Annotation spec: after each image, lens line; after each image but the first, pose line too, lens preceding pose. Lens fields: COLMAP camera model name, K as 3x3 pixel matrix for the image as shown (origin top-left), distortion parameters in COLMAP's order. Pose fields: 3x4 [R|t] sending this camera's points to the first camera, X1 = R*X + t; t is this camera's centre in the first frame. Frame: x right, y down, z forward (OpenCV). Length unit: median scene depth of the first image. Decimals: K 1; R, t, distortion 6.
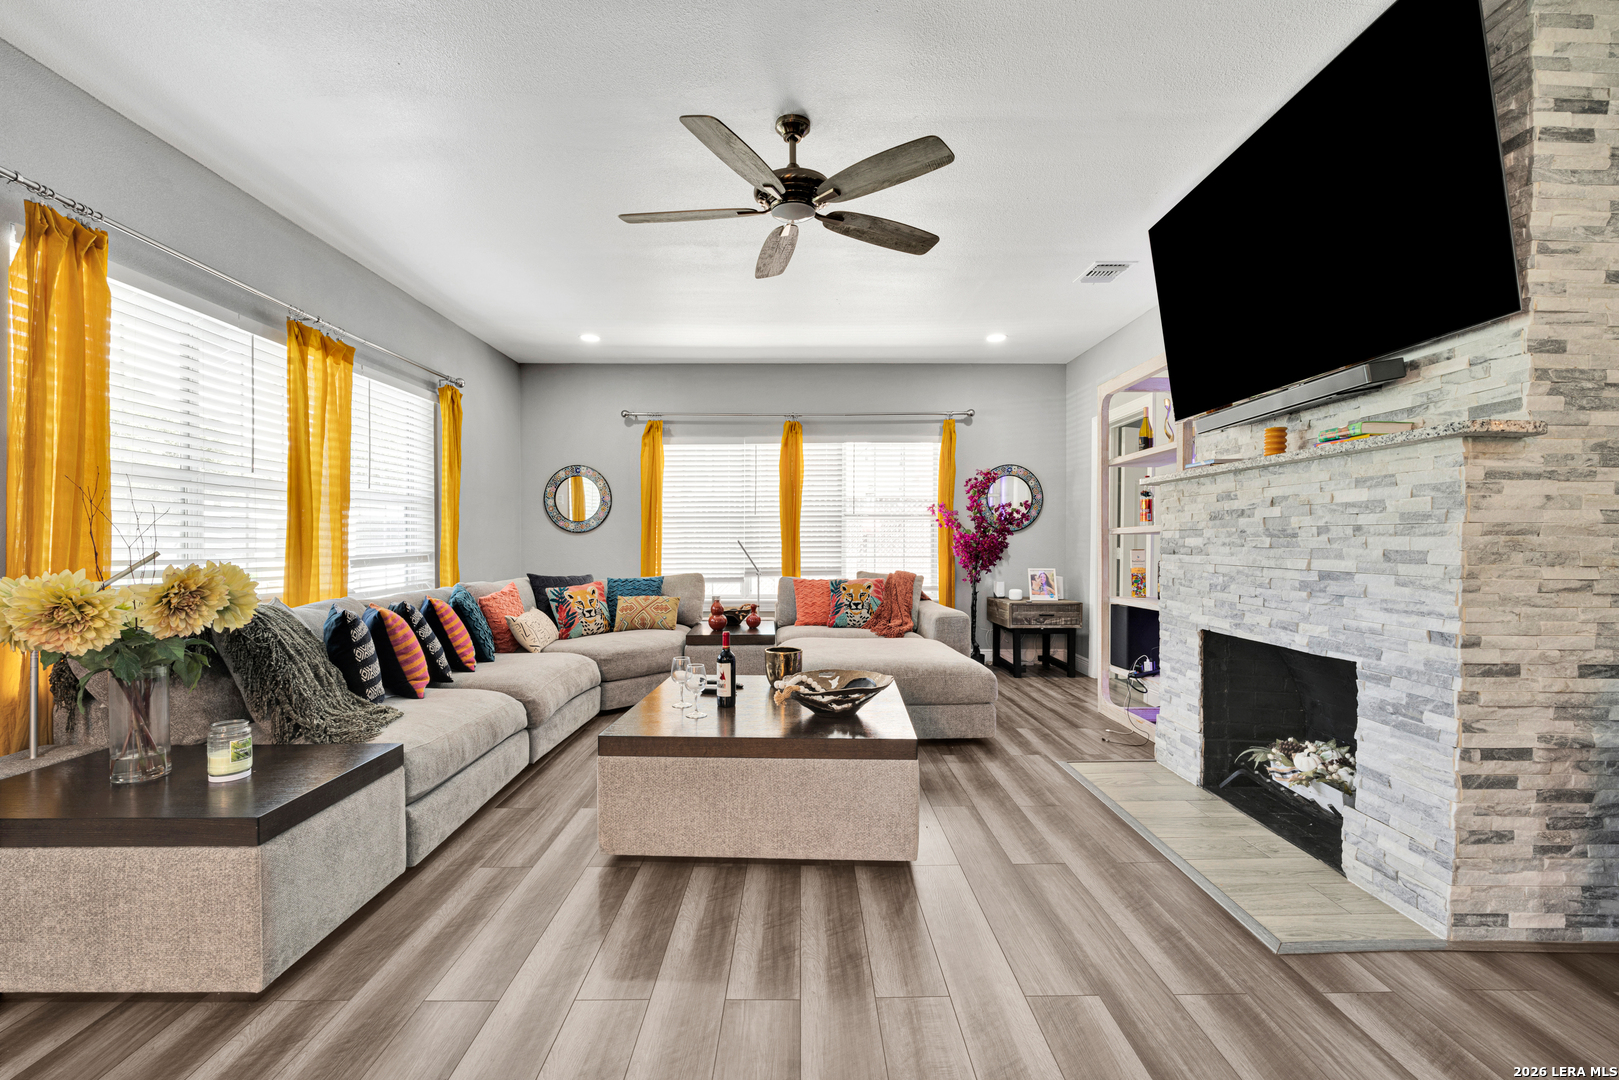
lens RADIAL K [[703.3, 0, 809.5], [0, 703.3, 540.0], [0, 0, 1]] dist [-0.003357, -0.000125]
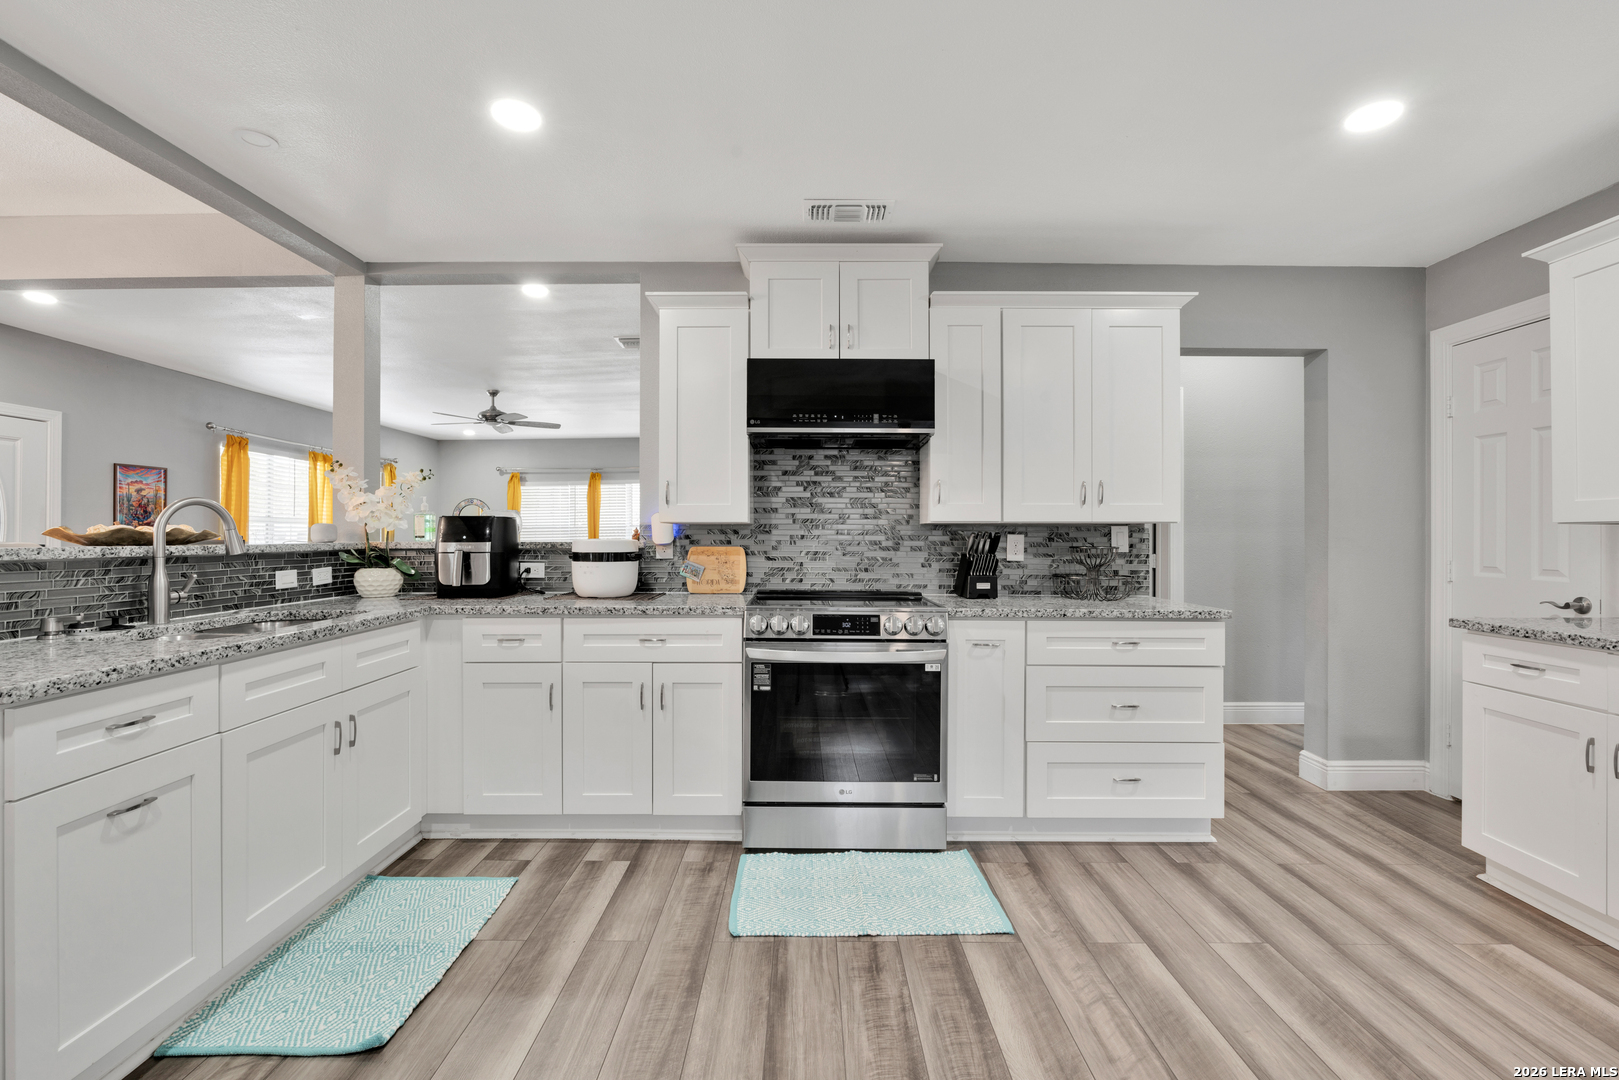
lens RADIAL K [[714.4, 0, 807.8], [0, 714.4, 528.4], [0, 0, 1]] dist [-0.002270, 0.000112]
pose [[0.999852, 0.001117, -0.017151, 0.983294], [-0.001330, 0.999922, -0.012395, -0.024752], [0.017136, 0.012416, 0.999776, -1.378015]]
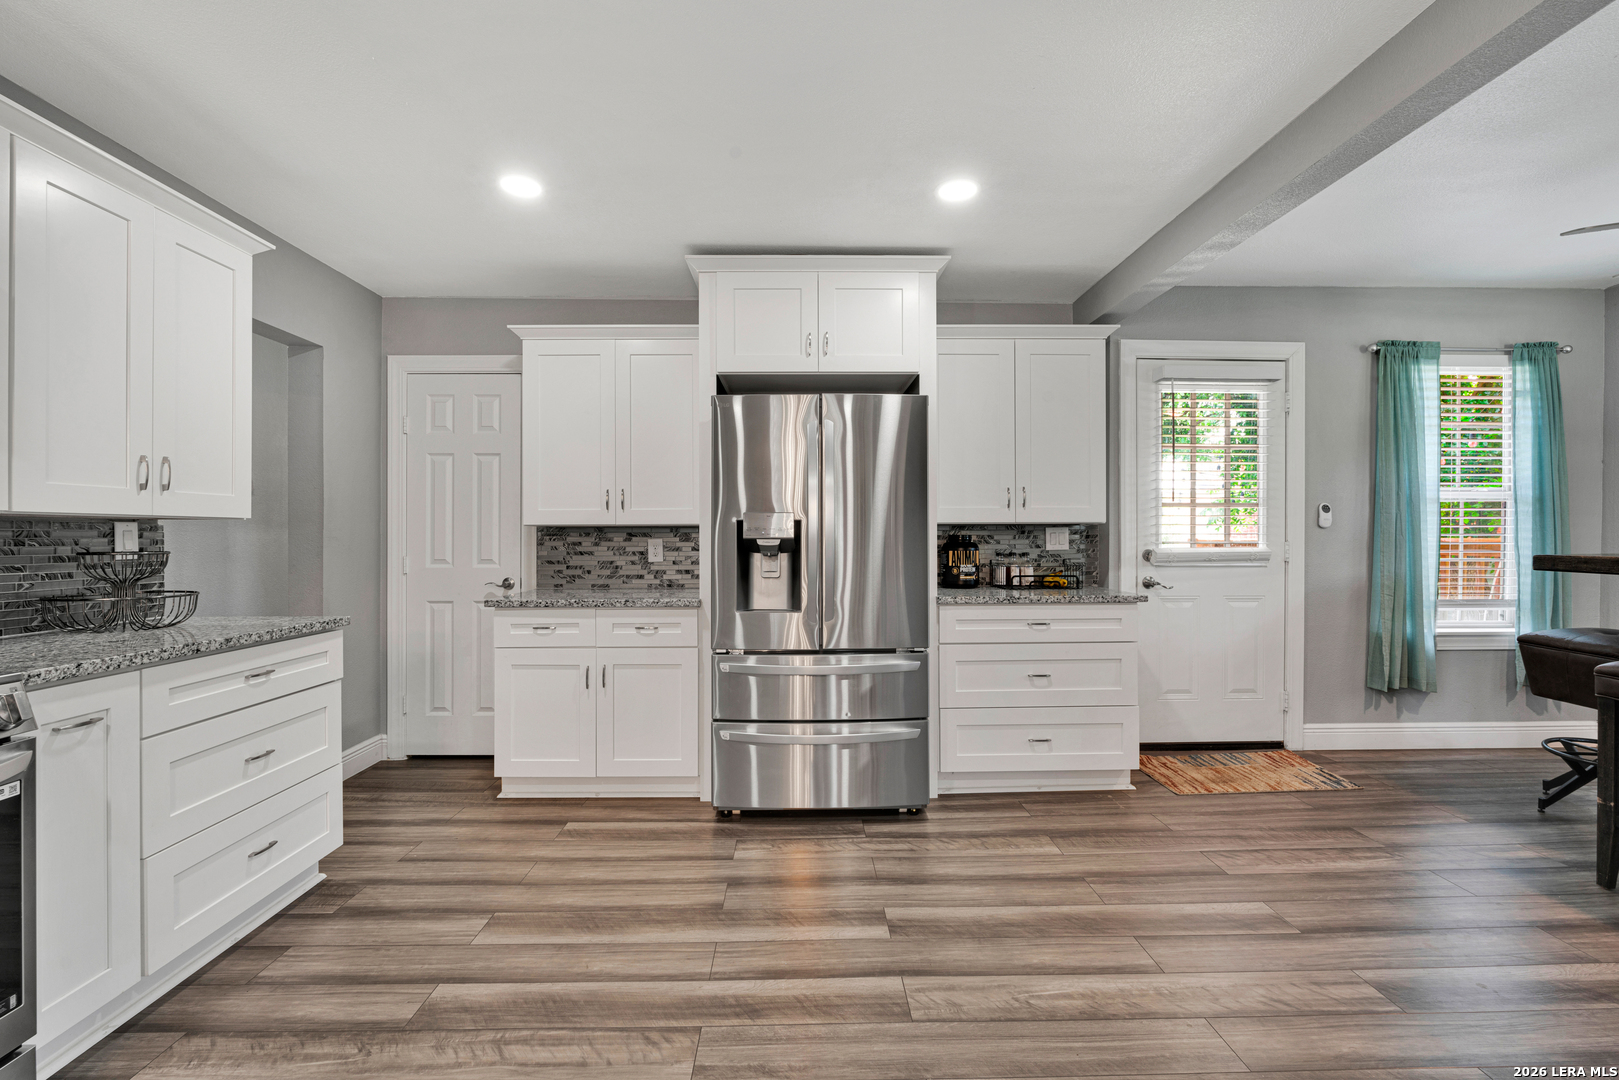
lens RADIAL K [[713.8, 0, 805.2], [0, 713.8, 545.3], [0, 0, 1]] dist [-0.003527, -0.000194]
pose [[0.000543, -0.014218, 0.999899, 0.700857], [0.003724, 0.999892, 0.014216, -0.025016], [-0.999993, 0.003716, 0.000596, -1.027589]]
